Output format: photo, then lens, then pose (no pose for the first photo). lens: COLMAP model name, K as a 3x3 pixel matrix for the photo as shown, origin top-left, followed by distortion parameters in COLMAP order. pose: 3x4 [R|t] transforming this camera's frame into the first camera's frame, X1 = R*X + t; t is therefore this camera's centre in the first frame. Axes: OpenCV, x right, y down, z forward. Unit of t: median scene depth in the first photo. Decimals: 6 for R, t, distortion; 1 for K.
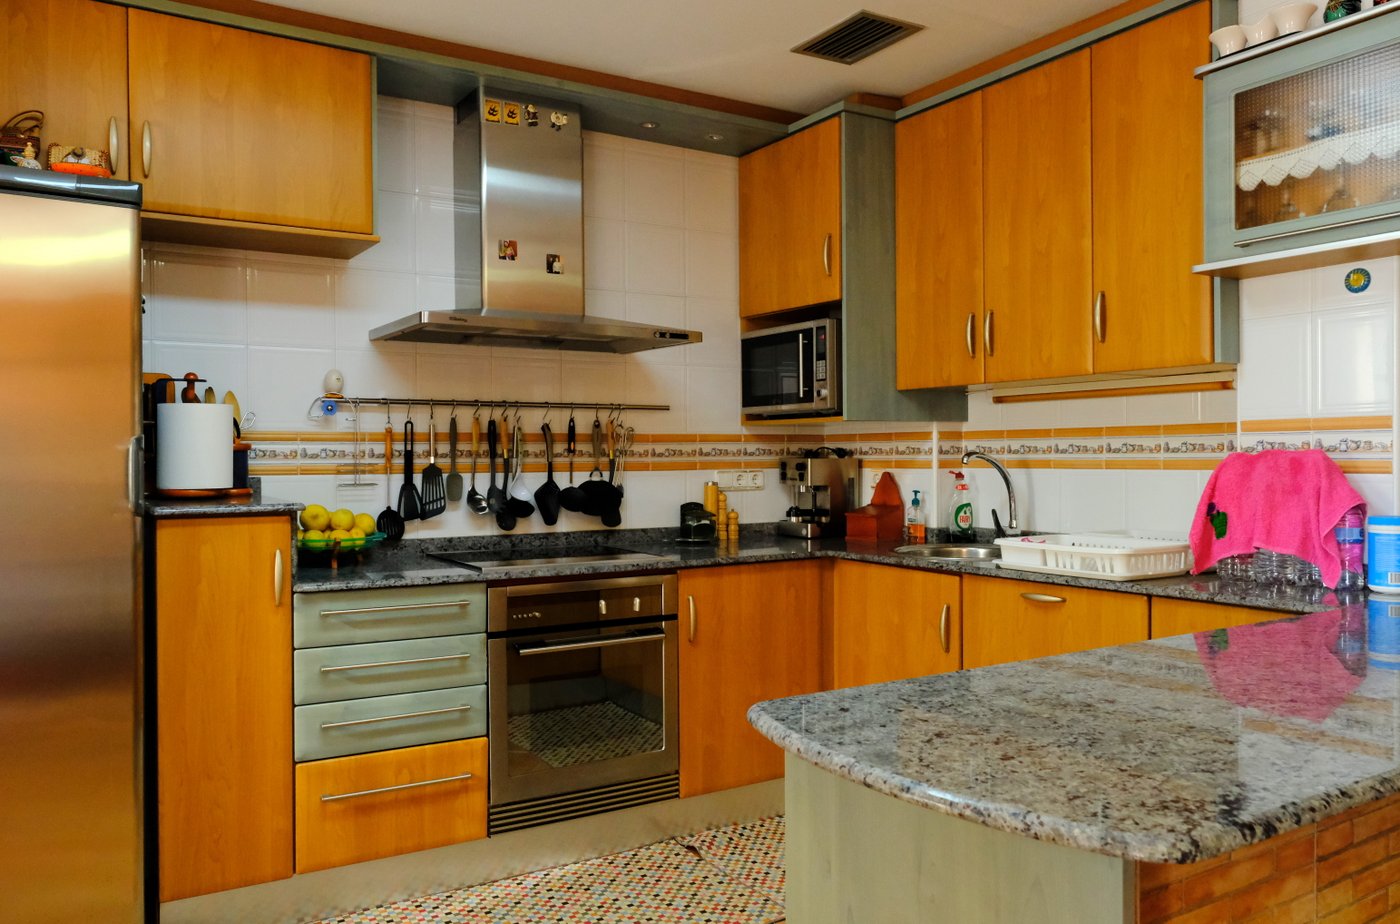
lens RADIAL K [[1090.8, 0, 692.8], [0, 1090.8, 464.0], [0, 0, 1]] dist [0.007351, -0.006977]
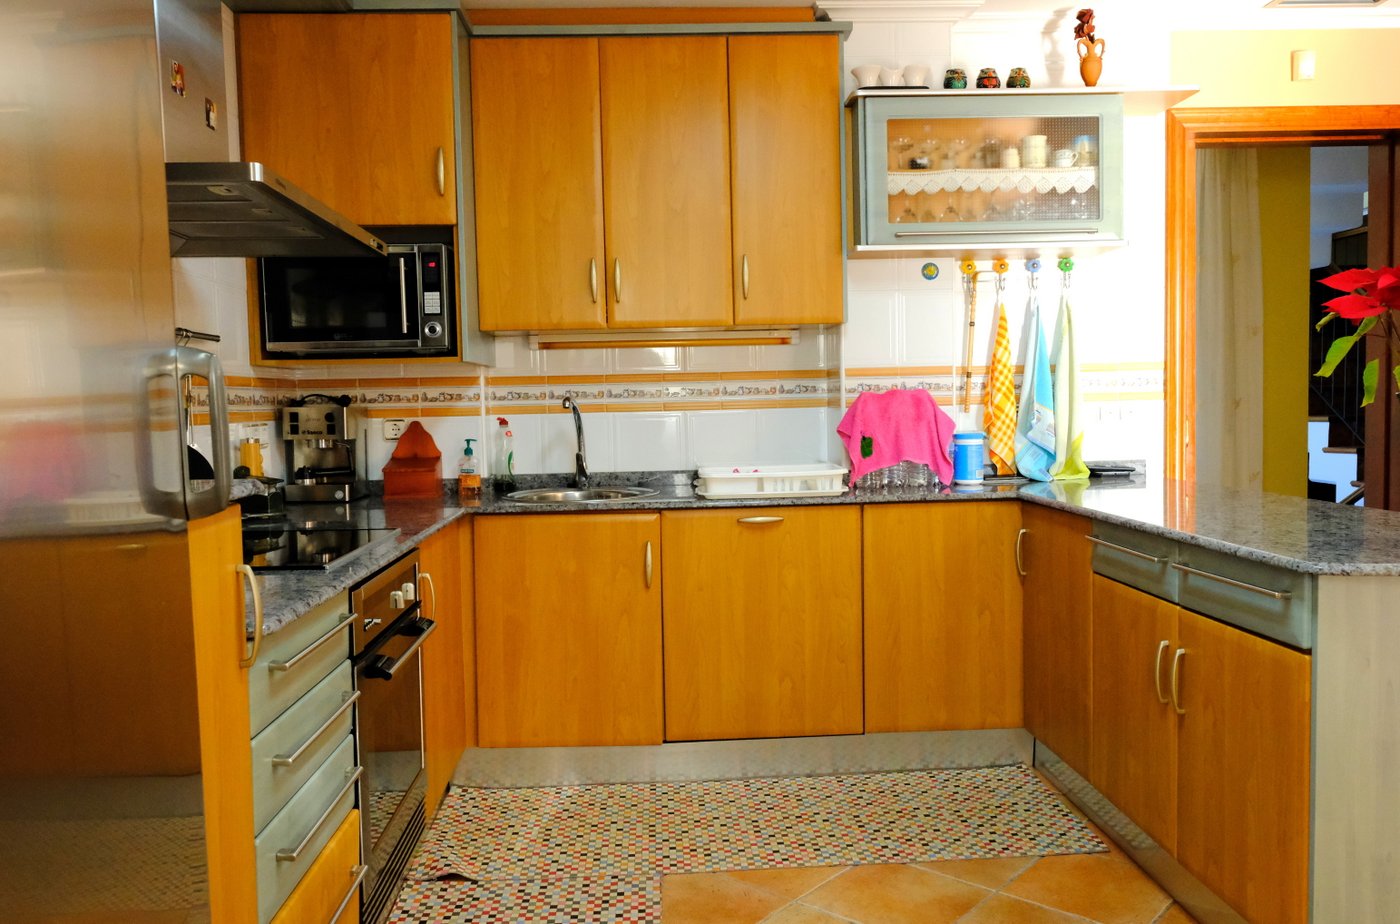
lens RADIAL K [[1090.8, 0, 699.2], [0, 1090.8, 466.4], [0, 0, 1]] dist [0.007351, -0.006977]
pose [[0.477385, -0.057623, 0.876803, -0.609109], [0.024993, 0.998334, 0.052003, 0.004478], [-0.878338, -0.002912, 0.478030, 0.436120]]
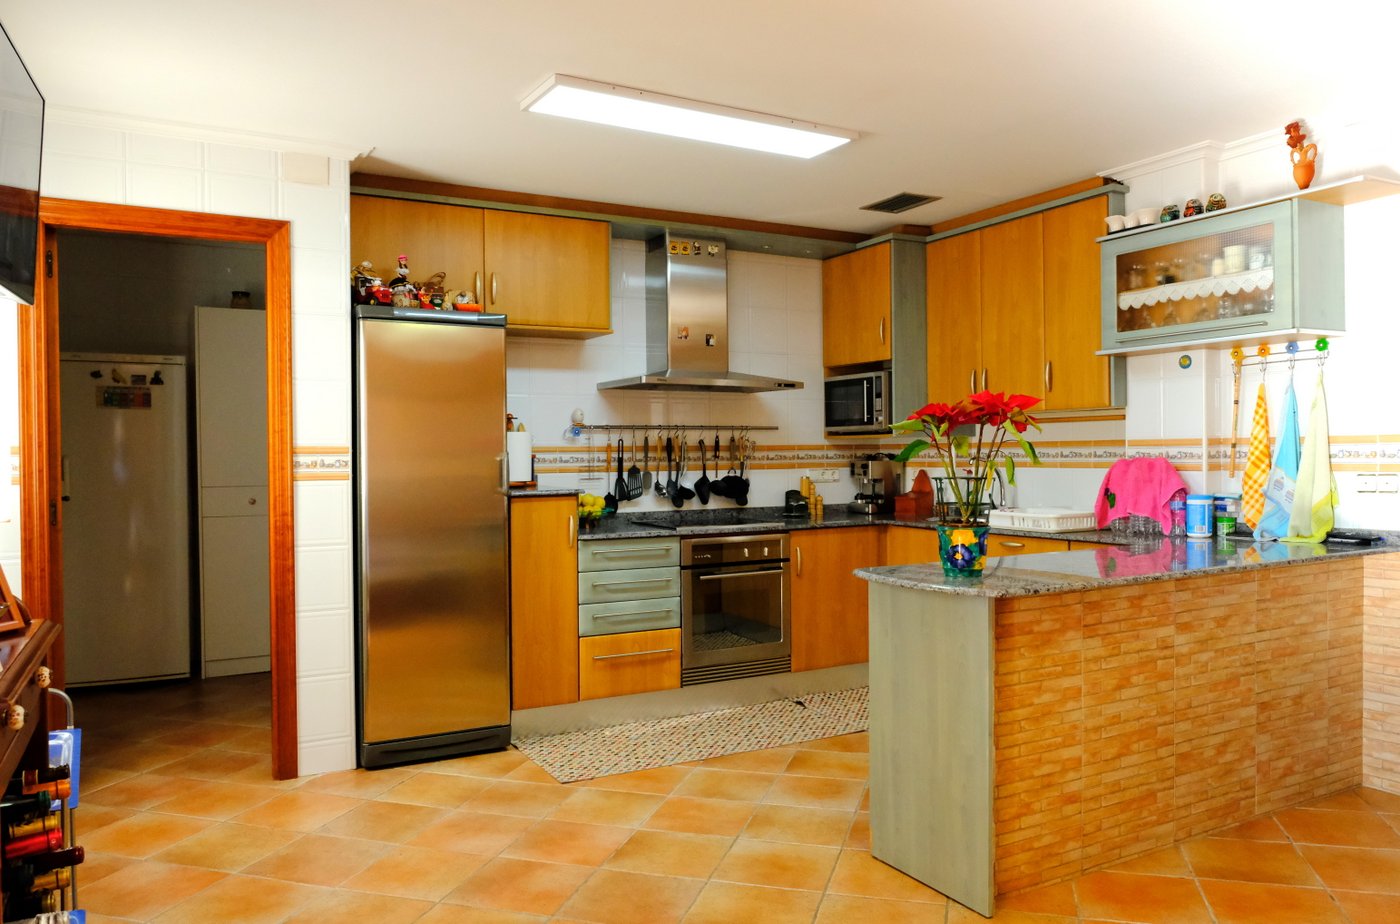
lens RADIAL K [[1043.1, 0, 703.7], [0, 1043.1, 465.7], [0, 0, 1]] dist [0.008833, 0.003230]
pose [[0.999087, -0.002905, -0.042629, -0.074837], [0.003155, 0.999978, 0.005785, -0.008940], [0.042611, -0.005914, 0.999074, -0.545611]]
